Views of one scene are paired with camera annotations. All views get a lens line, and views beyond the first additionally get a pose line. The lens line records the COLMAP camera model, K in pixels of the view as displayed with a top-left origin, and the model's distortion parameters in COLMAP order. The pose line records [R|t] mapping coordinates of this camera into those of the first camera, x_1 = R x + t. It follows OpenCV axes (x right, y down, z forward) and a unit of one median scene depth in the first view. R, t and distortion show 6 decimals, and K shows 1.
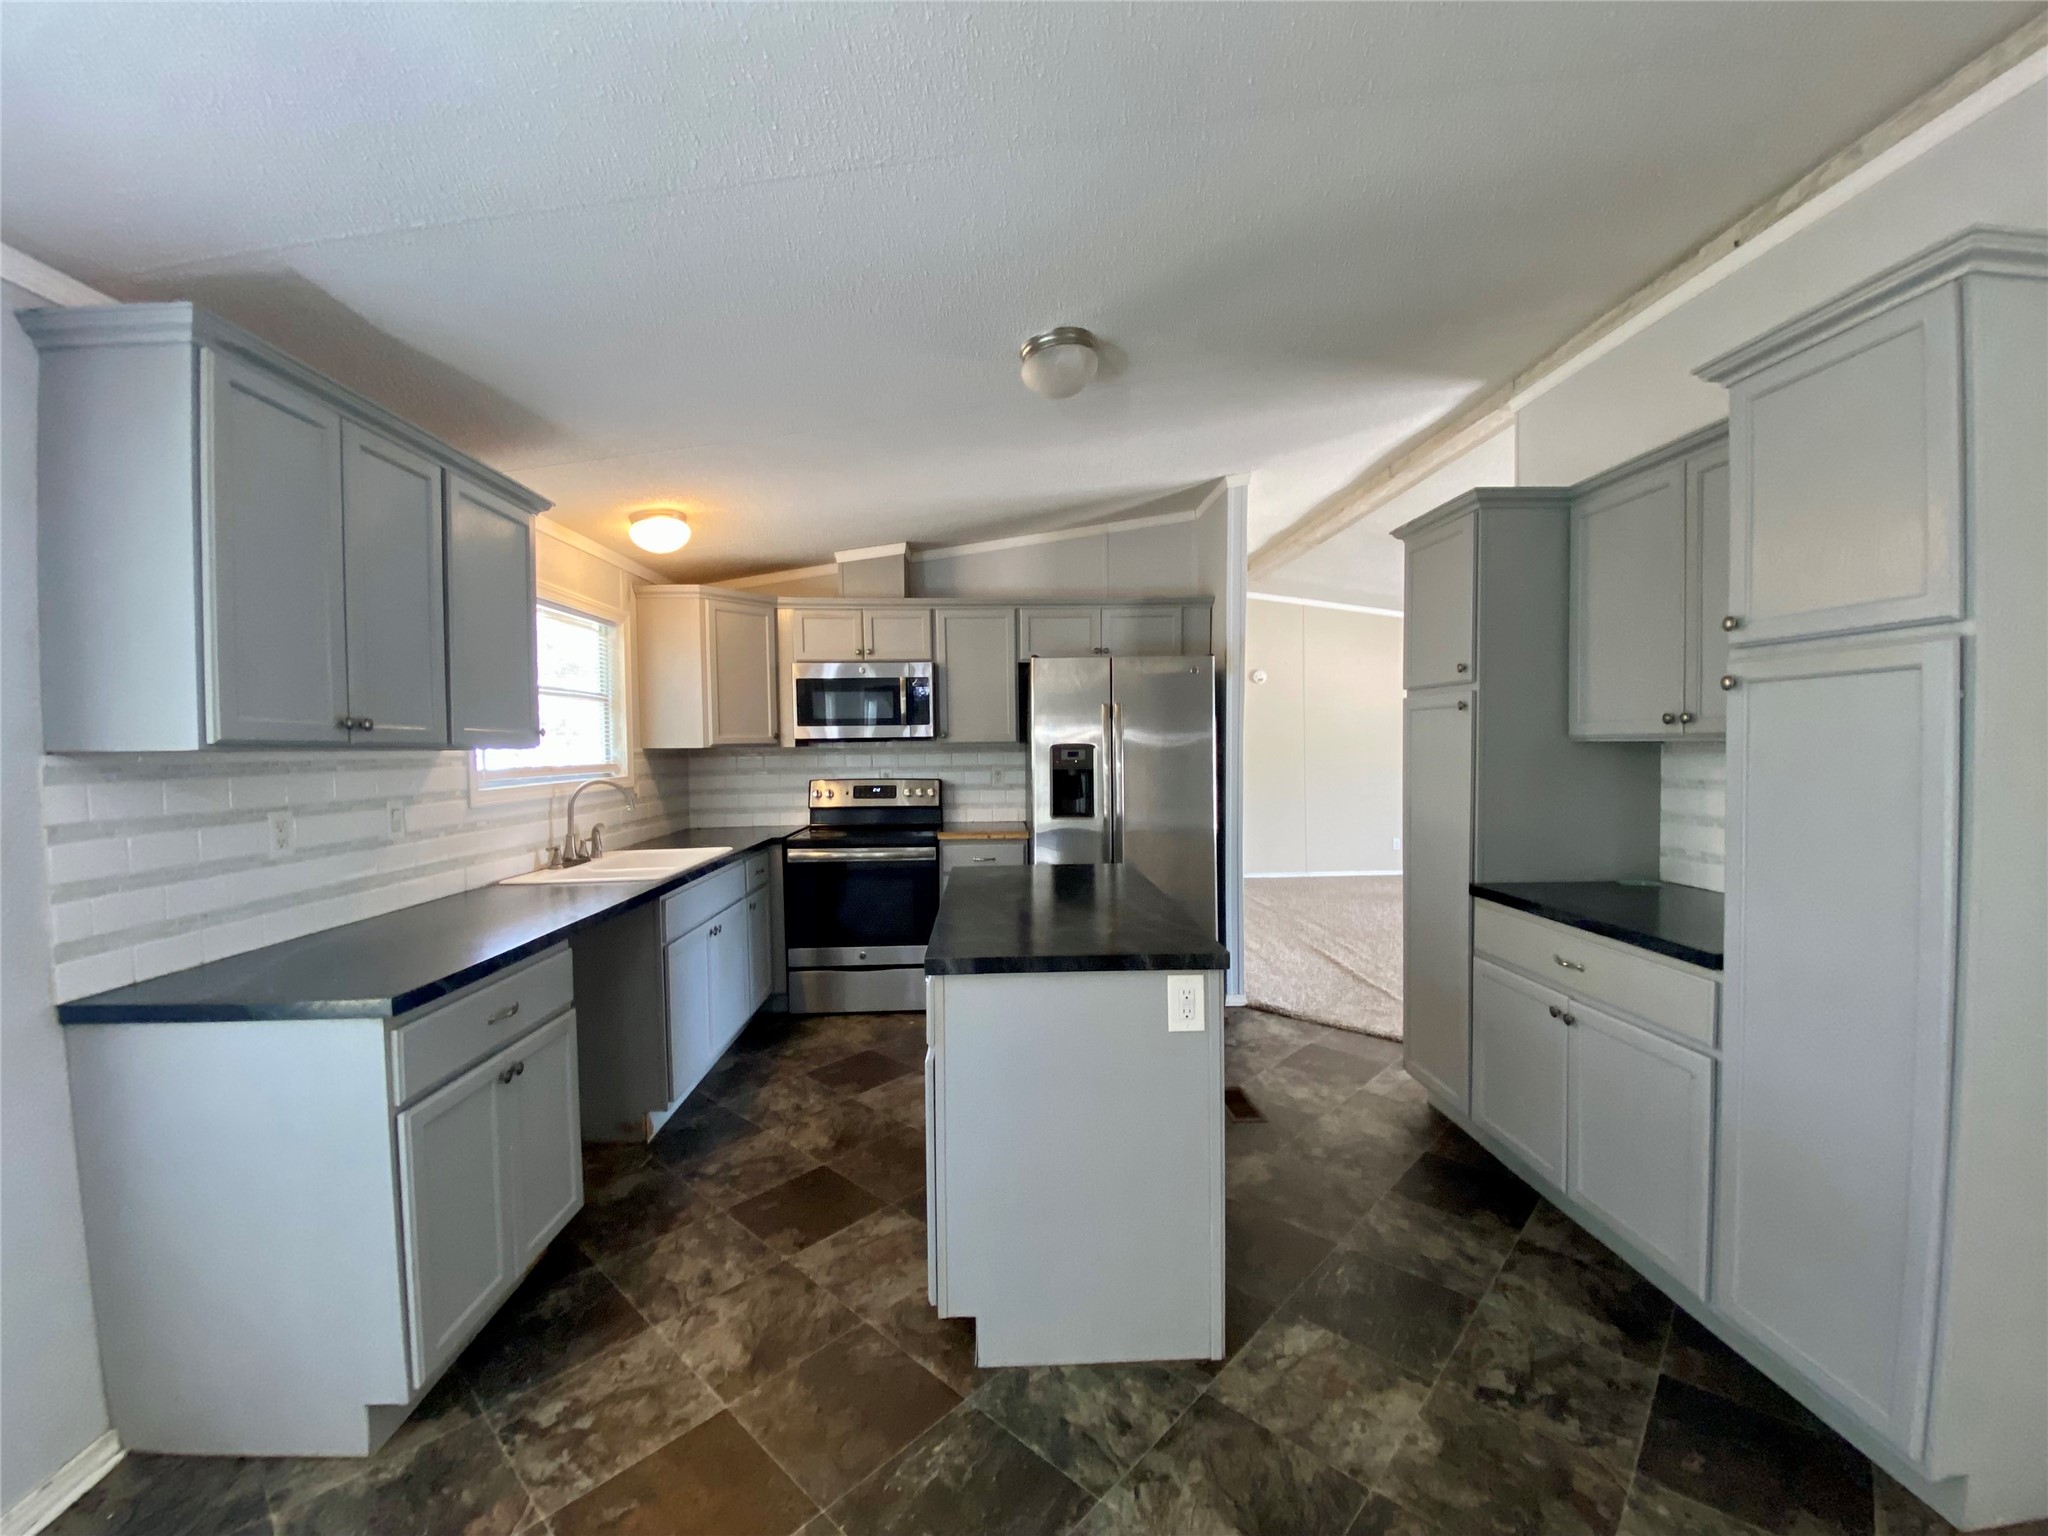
lens RADIAL K [[826.2, 0, 1038.0], [0, 826.2, 765.8], [0, 0, 1]] dist [0.001499, -0.009680]
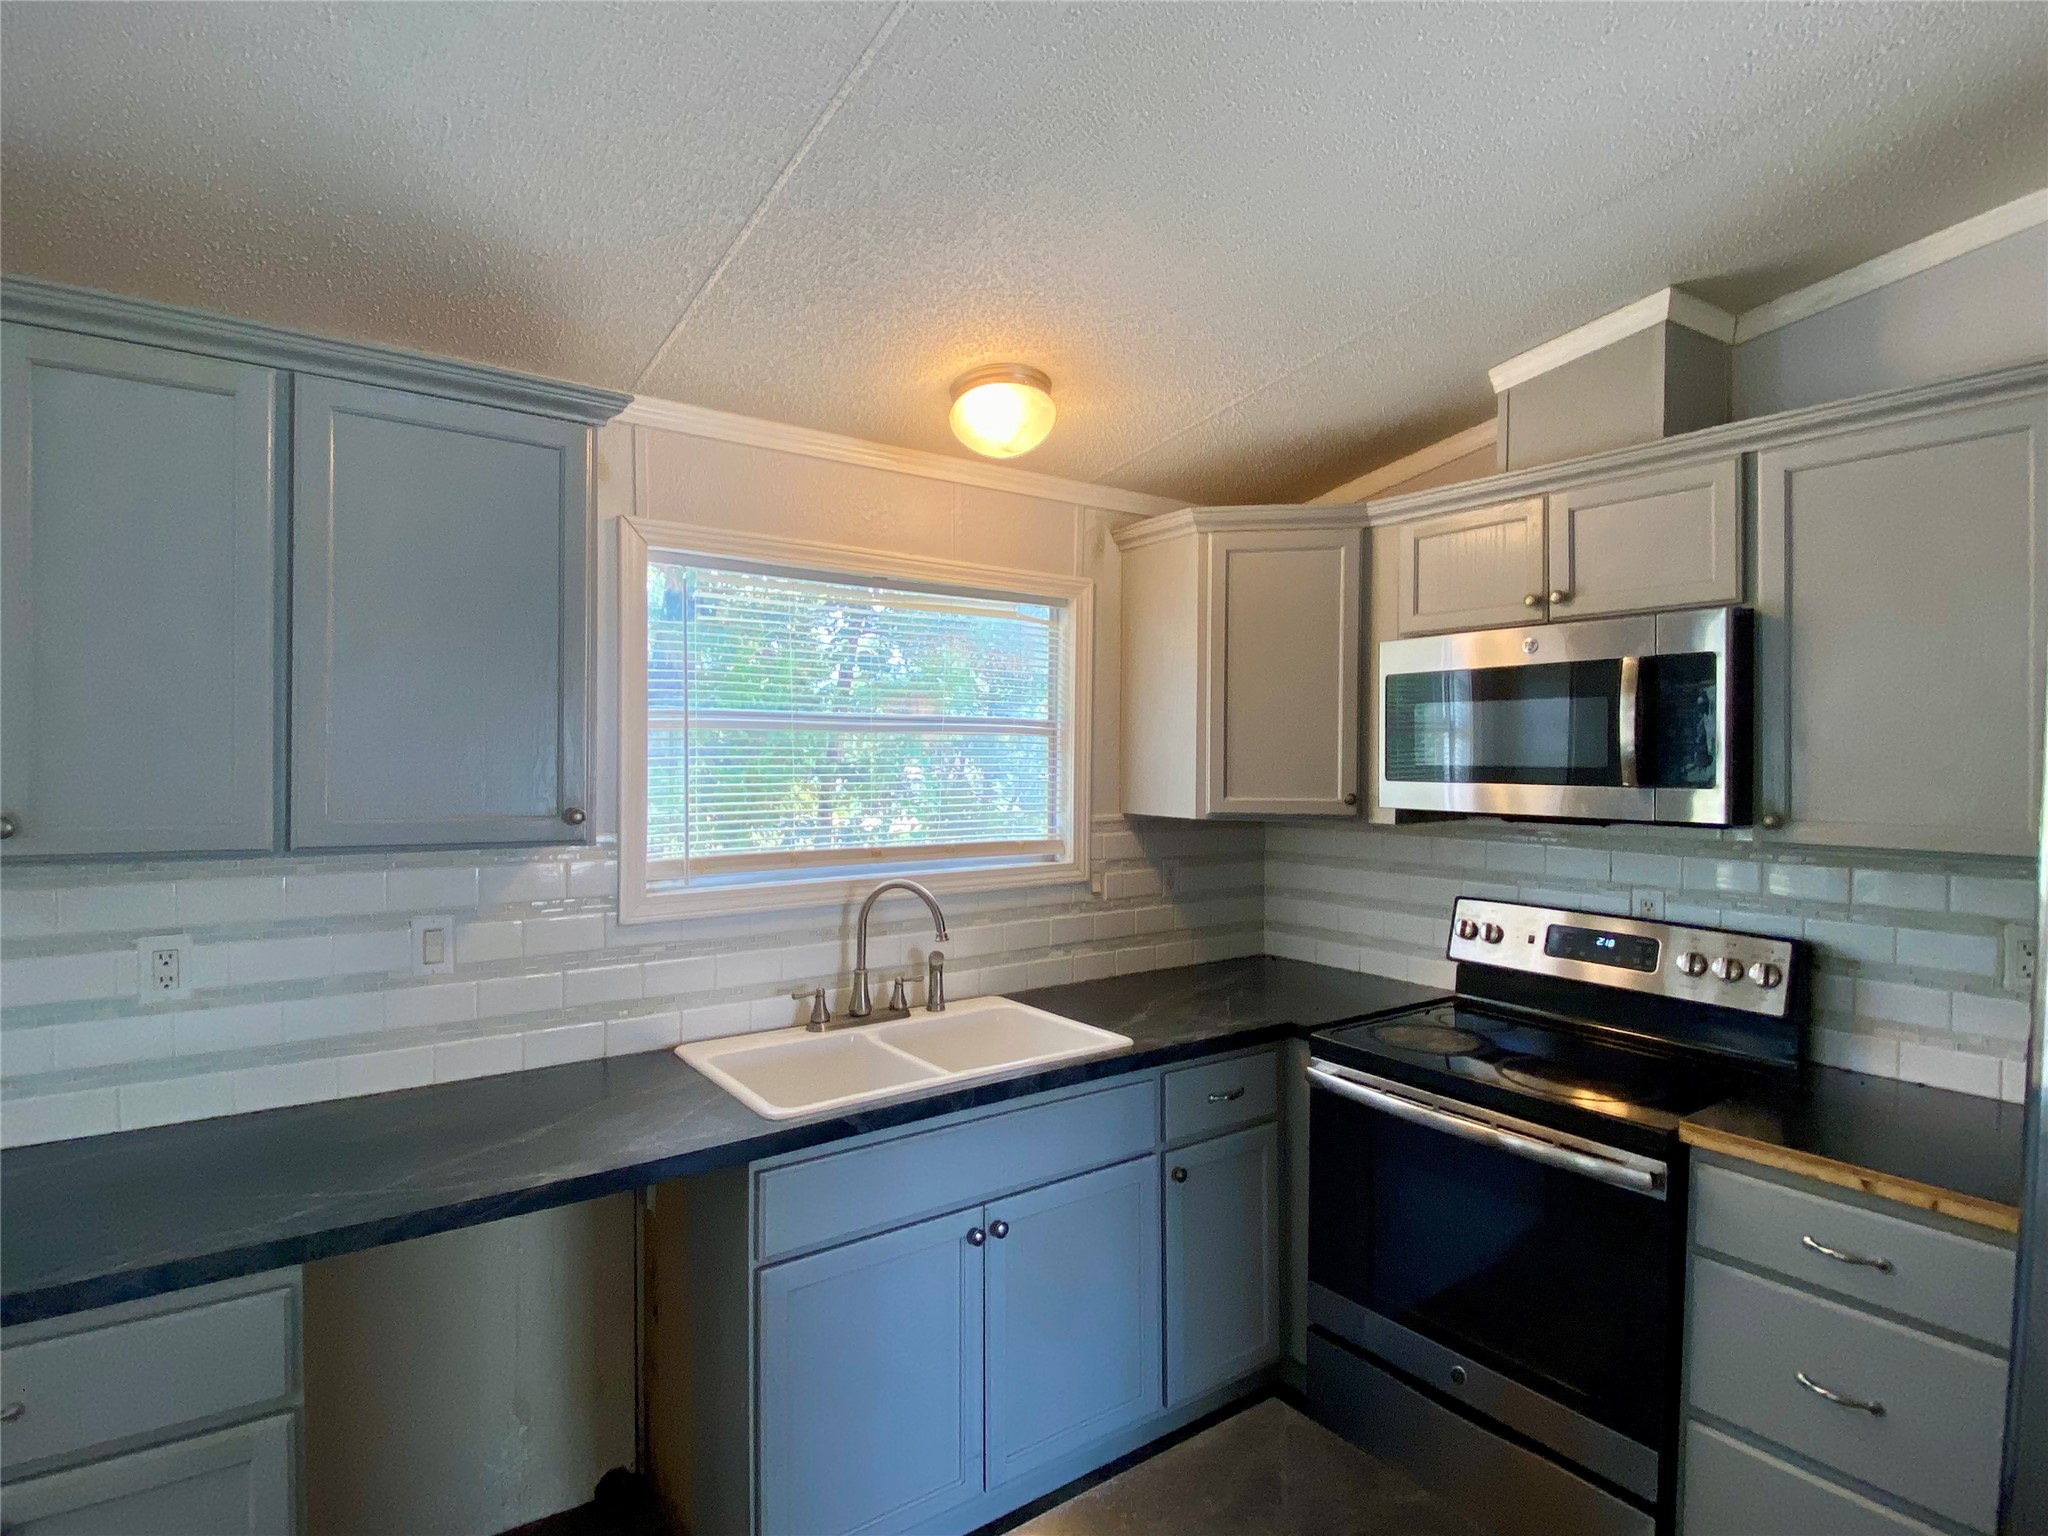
lens RADIAL K [[1067.0, 0, 999.3], [0, 1067.0, 761.7], [0, 0, 1]] dist [0.003741, -0.004707]
pose [[0.529340, 0.021764, -0.848130, 0.098991], [-0.034002, 0.999412, 0.004425, -0.058199], [0.847728, 0.026496, 0.529769, 0.554404]]
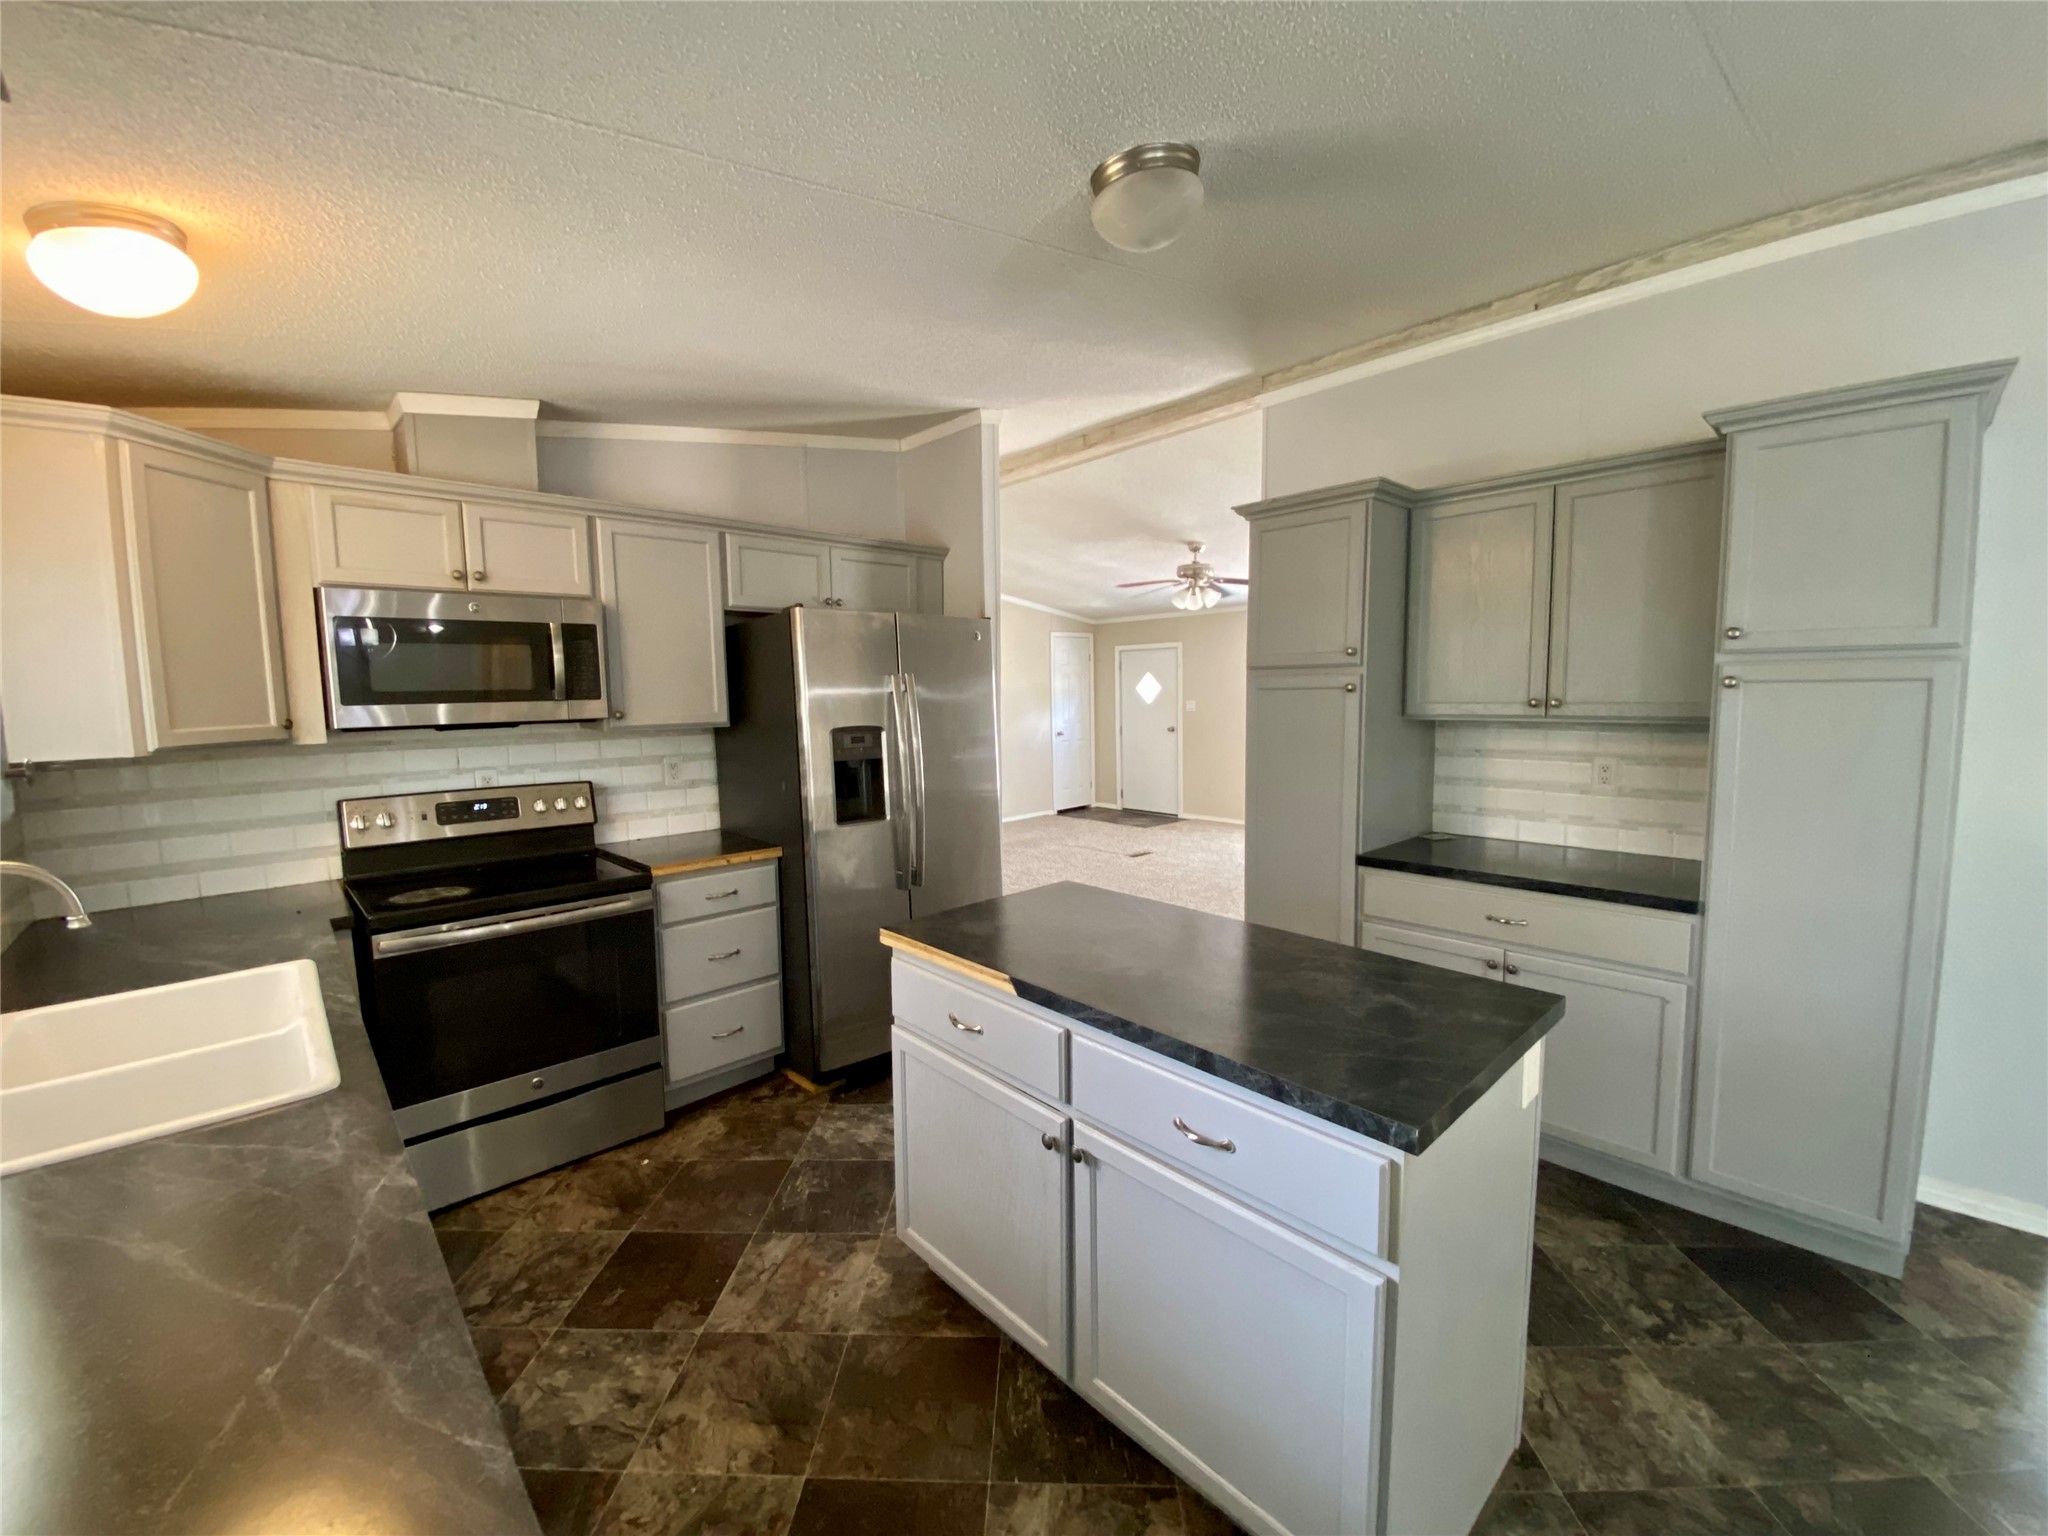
lens RADIAL K [[826.2, 0, 1026.4], [0, 826.2, 768.1], [0, 0, 1]] dist [0.001499, -0.009680]
pose [[0.762950, -0.059853, 0.643680, -0.324716], [0.023998, 0.997641, 0.064321, -0.033068], [-0.646011, -0.033626, 0.762587, 0.319952]]
